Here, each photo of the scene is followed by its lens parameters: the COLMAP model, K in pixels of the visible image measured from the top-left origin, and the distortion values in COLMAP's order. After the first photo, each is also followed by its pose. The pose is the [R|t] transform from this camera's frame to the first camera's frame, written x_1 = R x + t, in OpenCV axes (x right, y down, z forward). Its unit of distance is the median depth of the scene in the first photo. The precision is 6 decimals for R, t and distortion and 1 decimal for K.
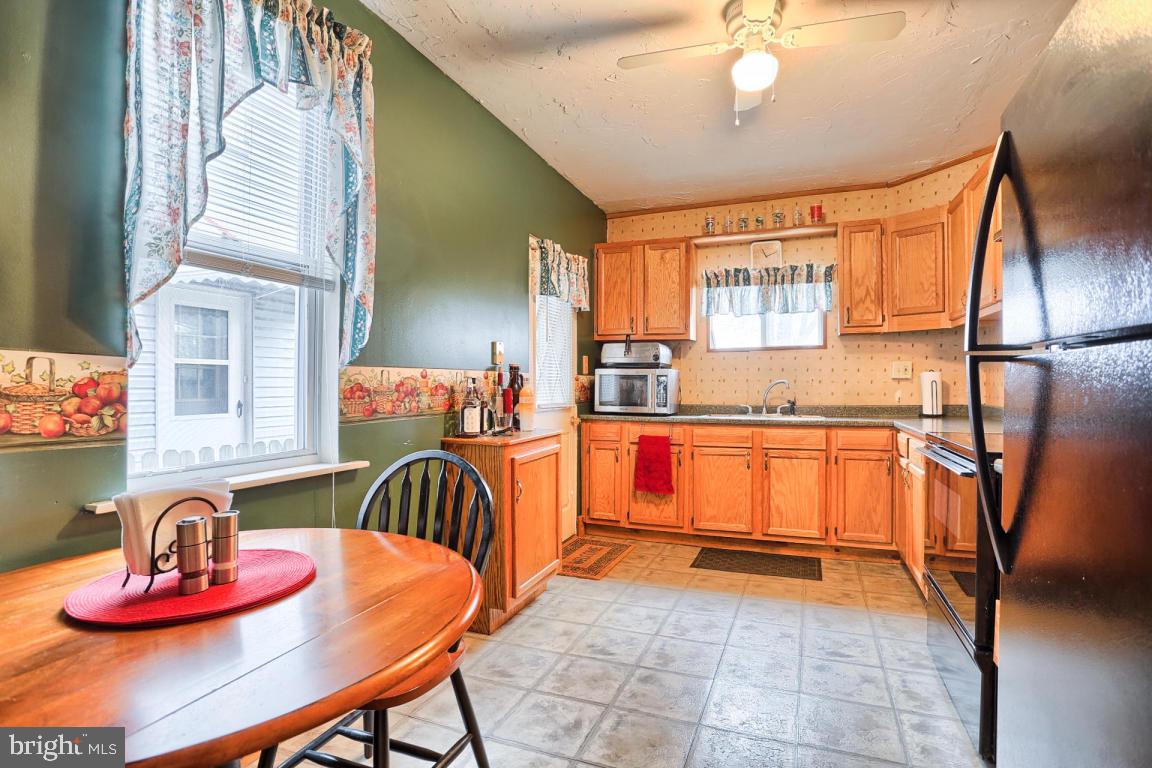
lens RADIAL K [[563.5, 0, 576.0], [0, 563.5, 384.0], [0, 0, 1]] dist [-0.082306, 0.033192]
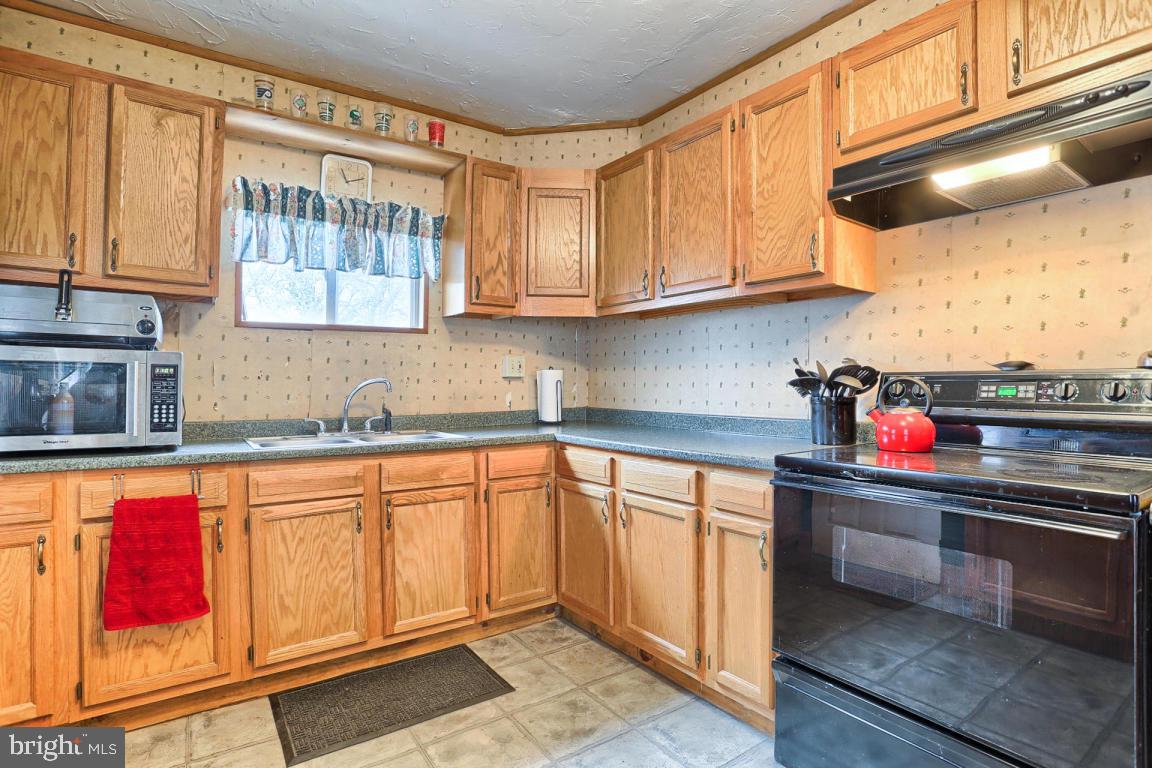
lens RADIAL K [[563.5, 0, 576.0], [0, 563.5, 384.0], [0, 0, 1]] dist [-0.082306, 0.033192]
pose [[0.547194, 0.002915, 0.837000, -0.042271], [-0.000334, 0.999995, -0.003265, 0.002230], [-0.837005, 0.001507, 0.547192, 0.483339]]
